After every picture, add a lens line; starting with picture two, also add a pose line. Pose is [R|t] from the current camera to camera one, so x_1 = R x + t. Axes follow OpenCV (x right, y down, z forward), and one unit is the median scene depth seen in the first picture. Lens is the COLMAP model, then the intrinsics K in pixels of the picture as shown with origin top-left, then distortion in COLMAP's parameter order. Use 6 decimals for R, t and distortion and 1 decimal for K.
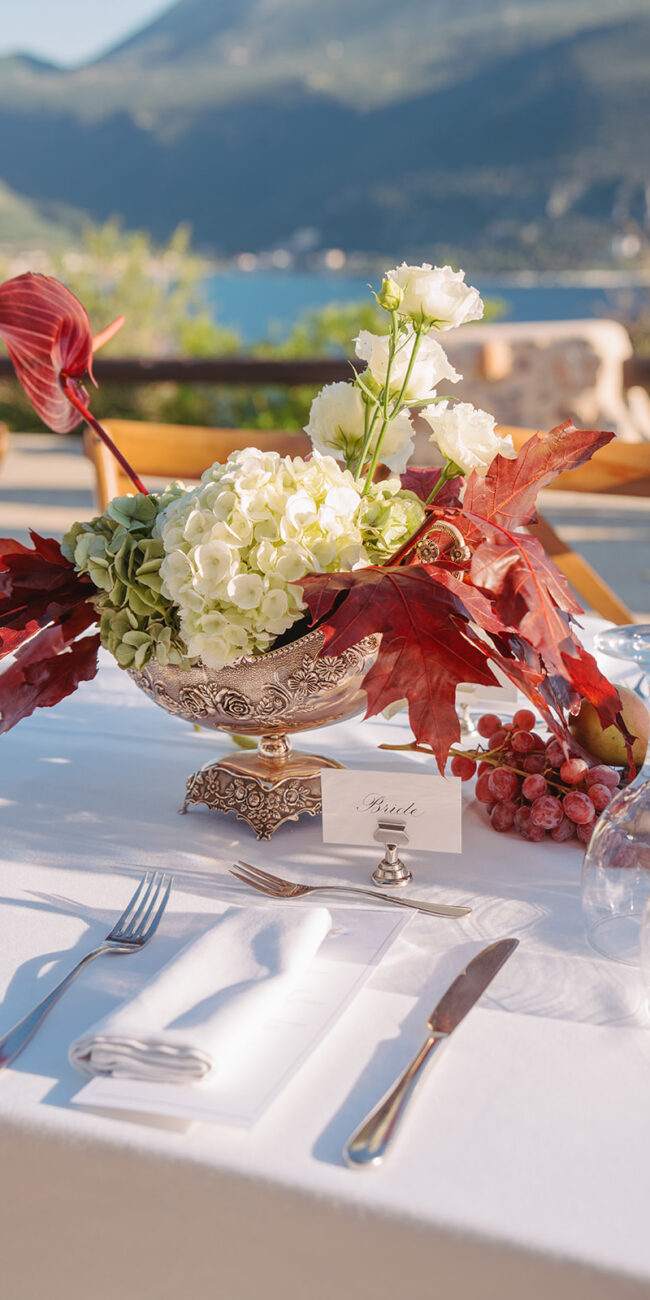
lens RADIAL K [[1589.6, 0, 325.0], [0, 1589.6, 650.0], [0, 0, 1]] dist [0.138726, -0.001406]
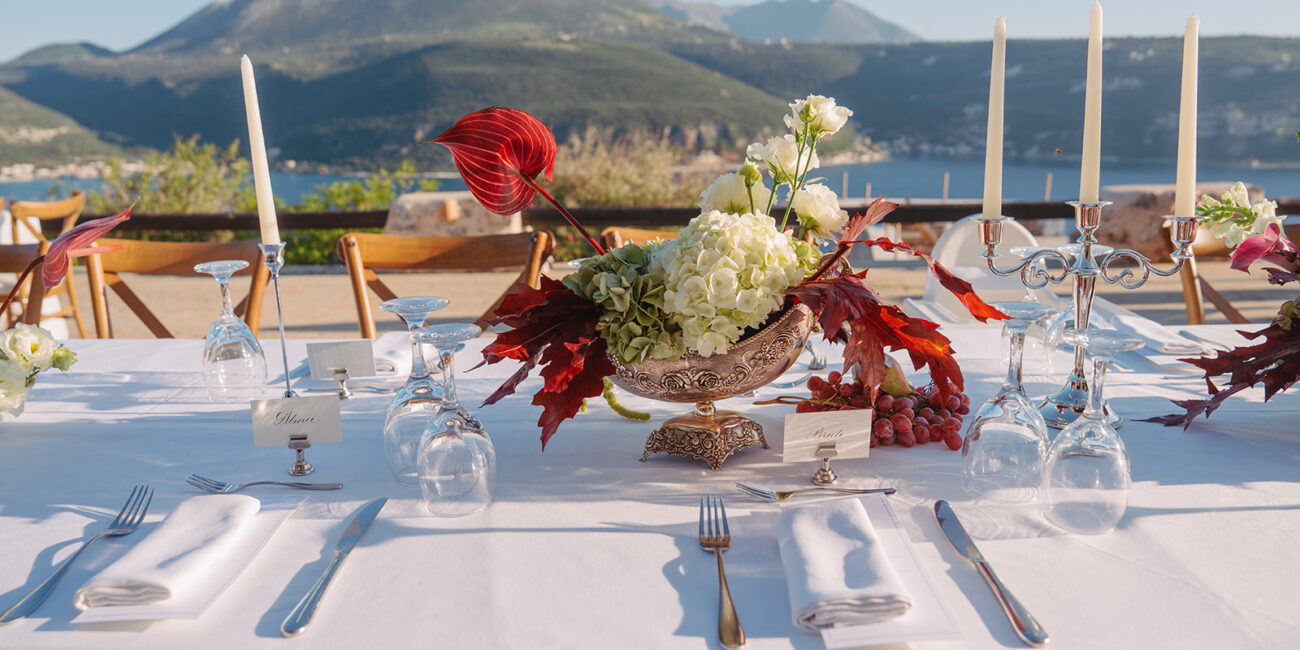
lens RADIAL K [[879.6, 0, 650.0], [0, 879.6, 325.0], [0, 0, 1]] dist [-0.111783, 0.090088]
pose [[0.915717, -0.063432, 0.396786, -0.431290], [0.087089, 0.995320, -0.041870, 0.011626], [-0.392273, 0.072896, 0.916956, 0.255165]]
